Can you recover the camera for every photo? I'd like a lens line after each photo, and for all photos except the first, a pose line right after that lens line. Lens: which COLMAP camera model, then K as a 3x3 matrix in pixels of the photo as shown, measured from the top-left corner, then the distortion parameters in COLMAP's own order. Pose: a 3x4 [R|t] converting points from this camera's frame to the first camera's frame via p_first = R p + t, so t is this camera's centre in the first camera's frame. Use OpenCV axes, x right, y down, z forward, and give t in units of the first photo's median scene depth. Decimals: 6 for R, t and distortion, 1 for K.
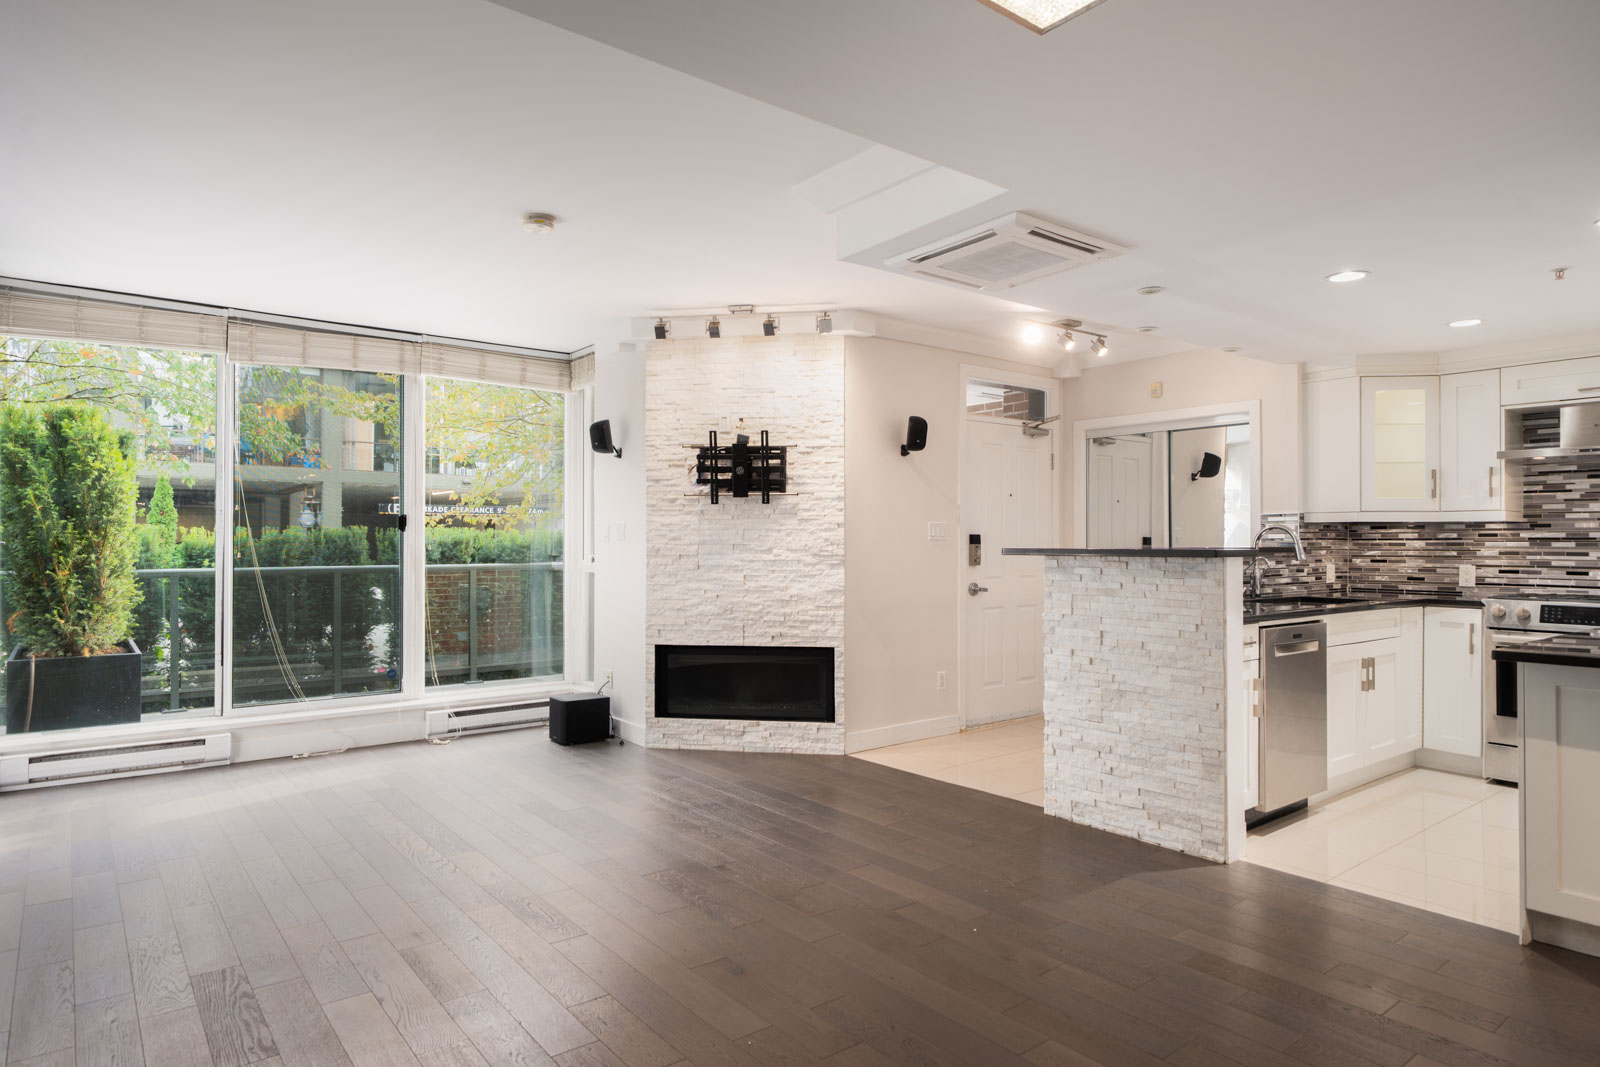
lens RADIAL K [[930.6, 0, 800.0], [0, 930.6, 533.5], [0, 0, 1]] dist [0.002324, -0.000346]
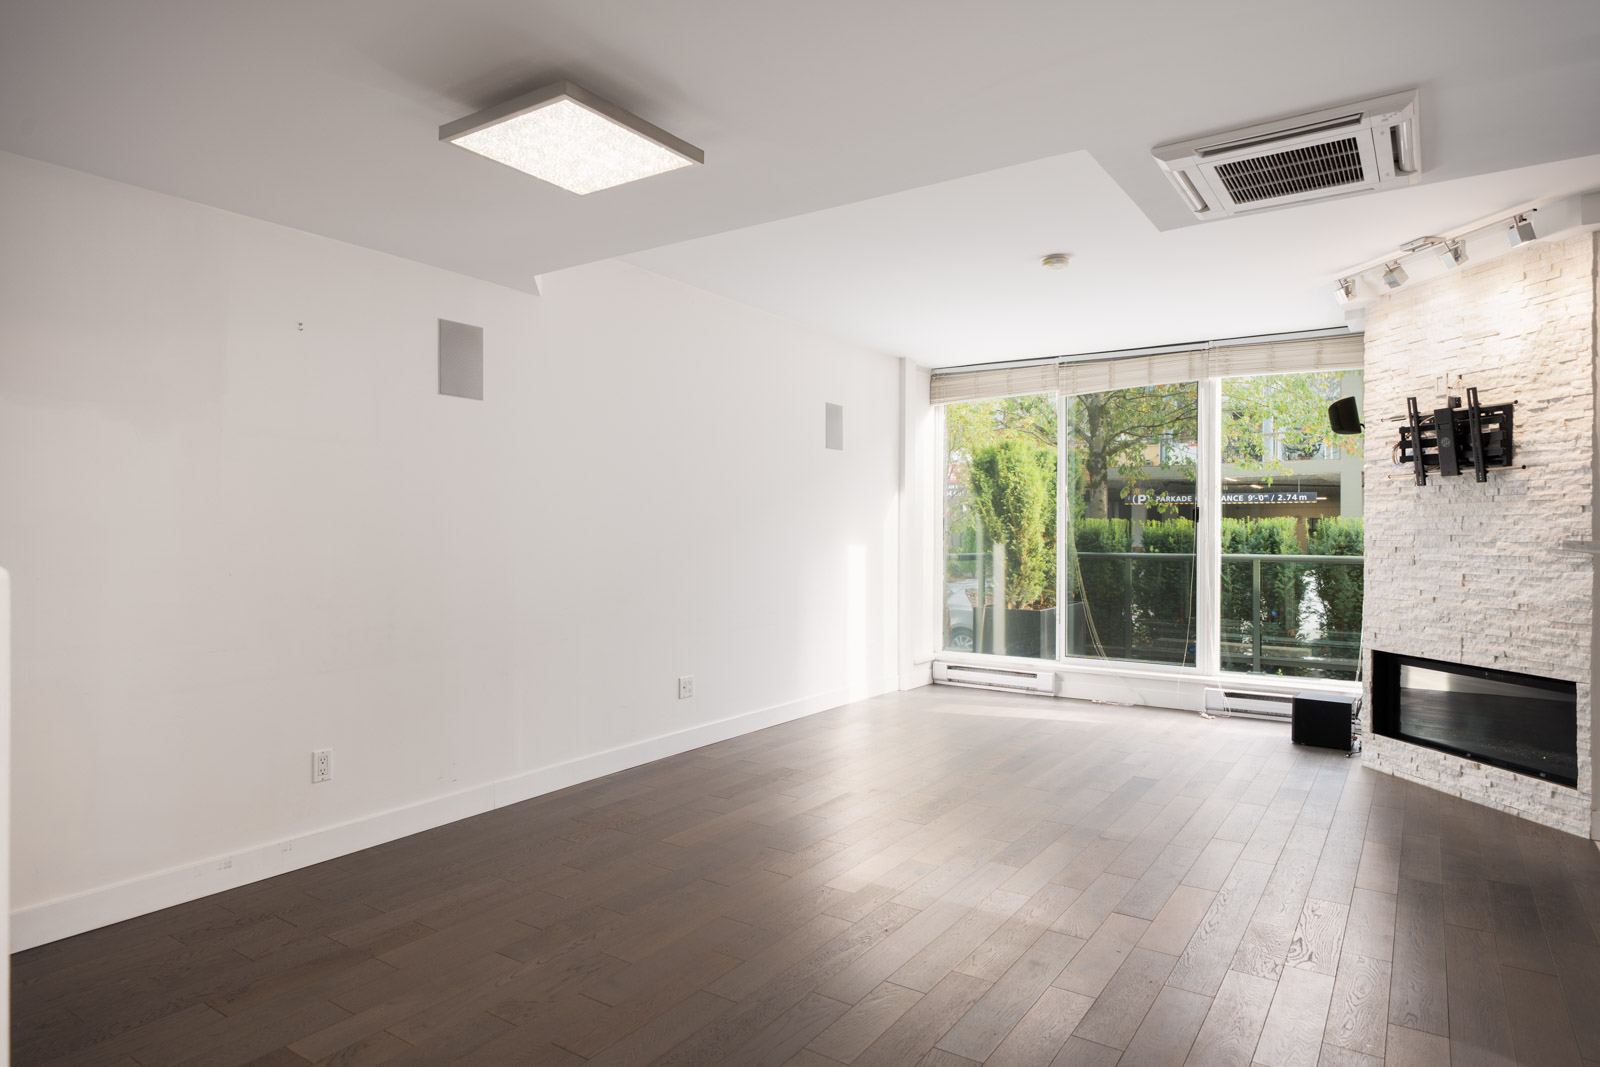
lens RADIAL K [[930.6, 0, 800.0], [0, 930.6, 533.5], [0, 0, 1]] dist [0.002324, -0.000346]
pose [[0.303542, 0.002340, -0.952815, 0.538264], [0.005570, 0.999976, 0.004231, 0.004069], [0.952802, -0.006591, 0.303522, 0.235218]]
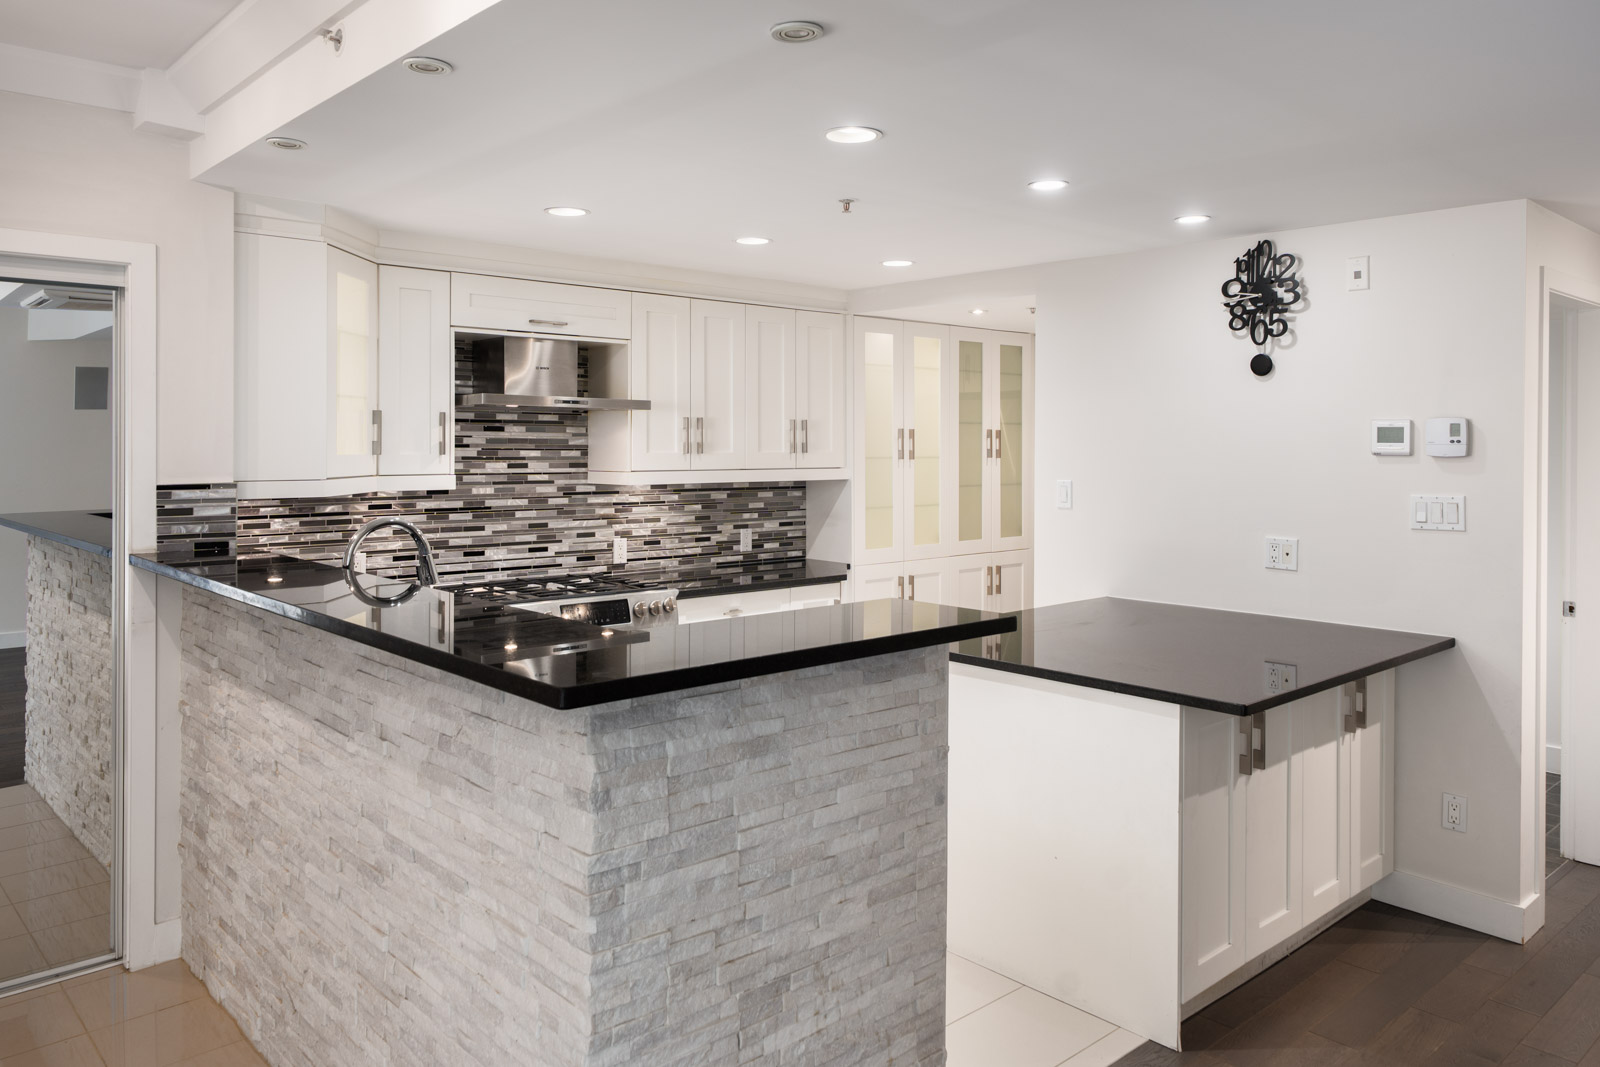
lens RADIAL K [[1148.4, 0, 762.2], [0, 1148.4, 445.9], [0, 0, 1]] dist [0.004547, 0.000075]
pose [[-0.052936, -0.004919, 0.998586, -0.118708], [-0.014661, 0.999884, 0.004148, -0.050458], [-0.998490, -0.014421, -0.053002, 0.763046]]
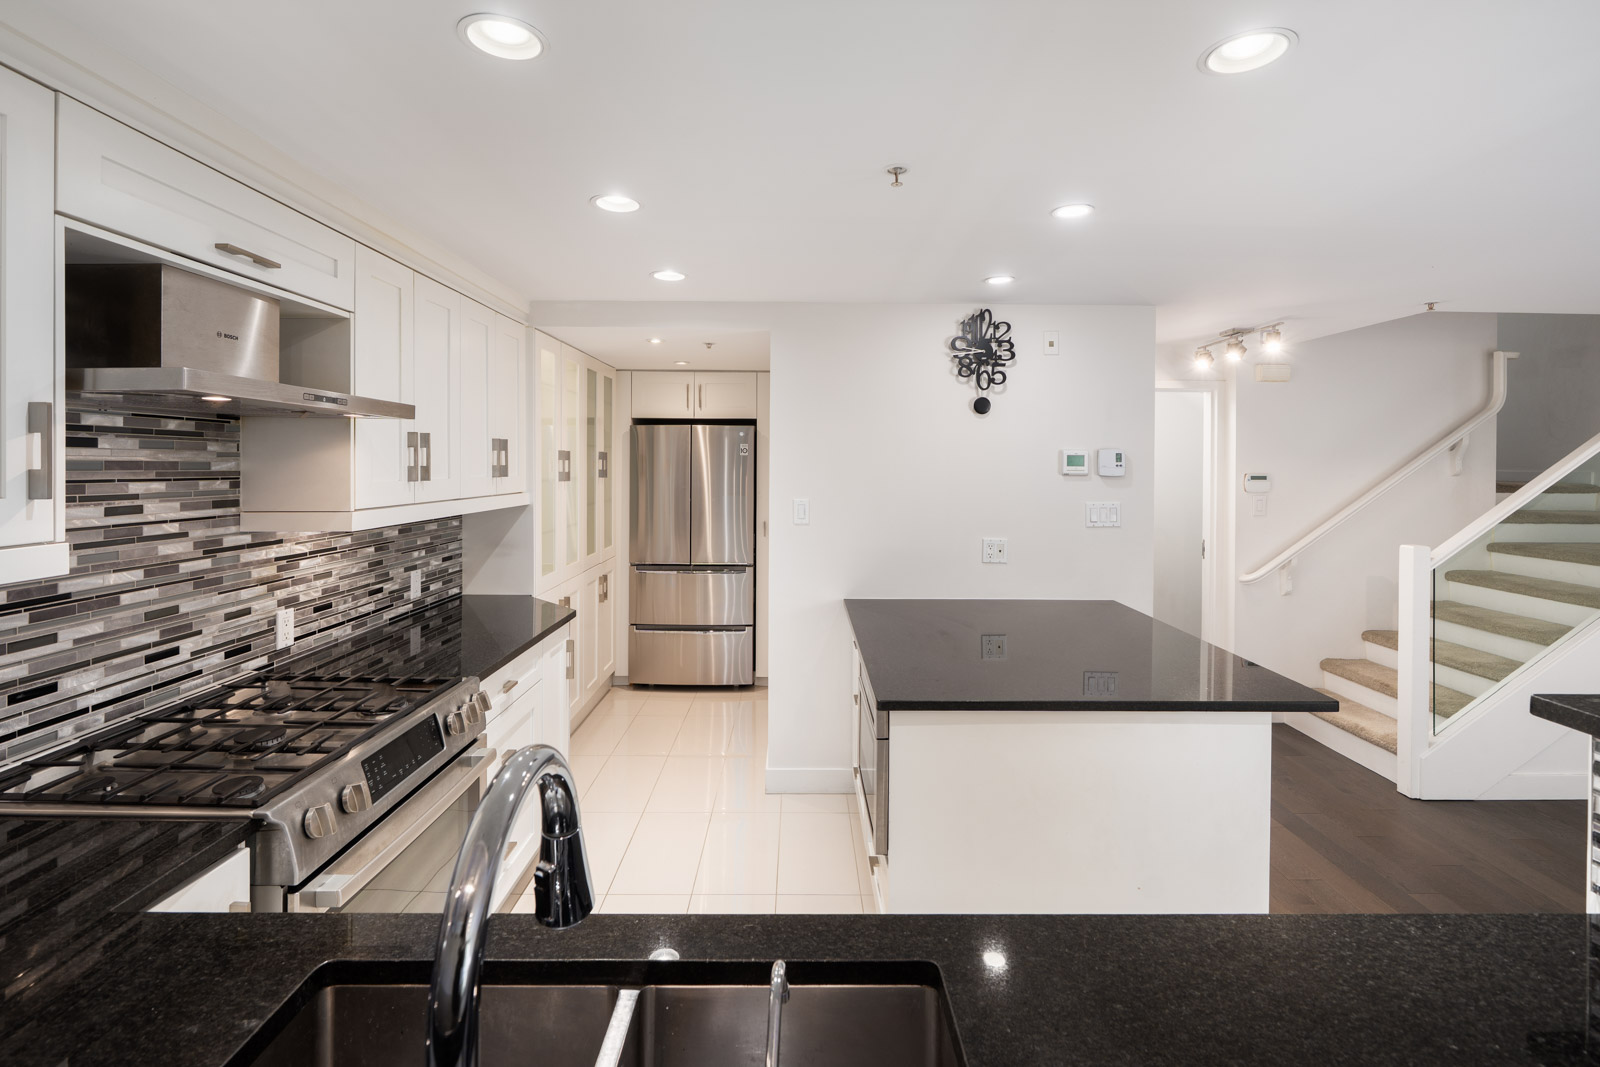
lens RADIAL K [[723.0, 0, 804.7], [0, 723.0, 465.4], [0, 0, 1]] dist [-0.000388, -0.000492]
pose [[-0.791828, -0.007511, 0.610698, 0.378095], [-0.012870, 0.999908, -0.004389, -0.050179], [-0.610609, -0.011335, -0.791851, 0.977570]]
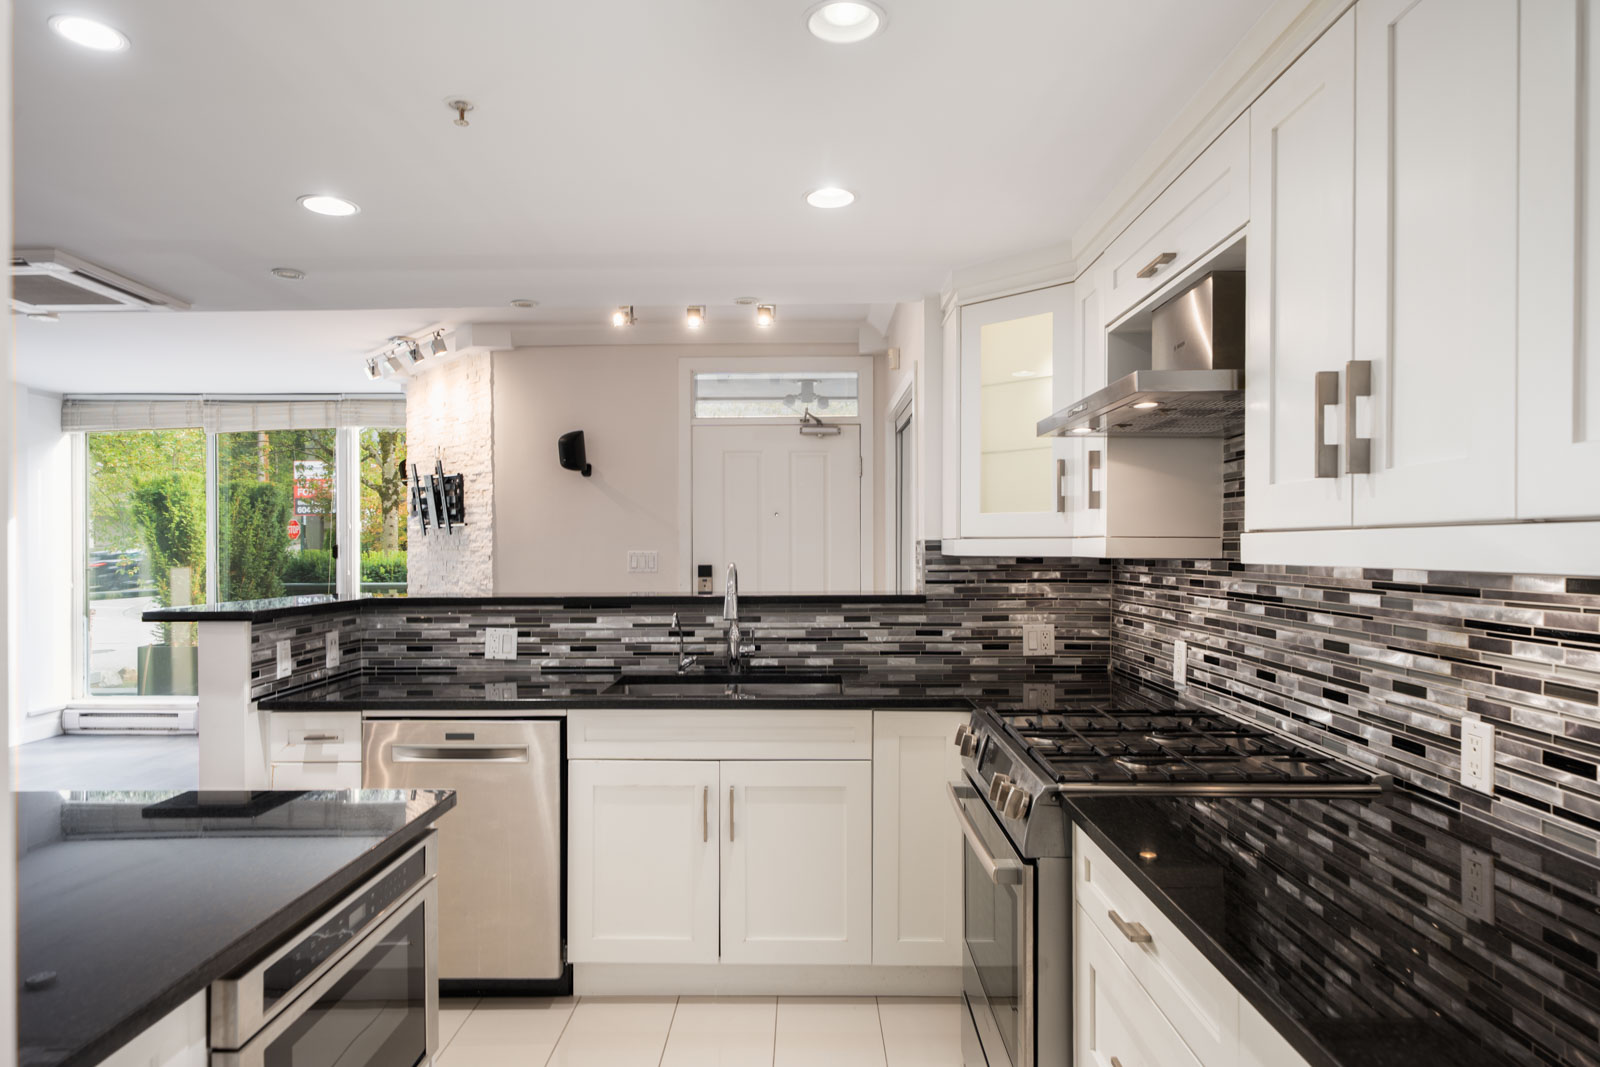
lens RADIAL K [[935.2, 0, 799.5], [0, 935.2, 546.4], [0, 0, 1]] dist [0.001513, 0.000118]
pose [[0.780510, -0.003244, -0.625135, 0.882467], [0.010395, 0.999916, 0.007790, -0.023916], [0.625057, -0.012578, 0.780478, 0.475532]]
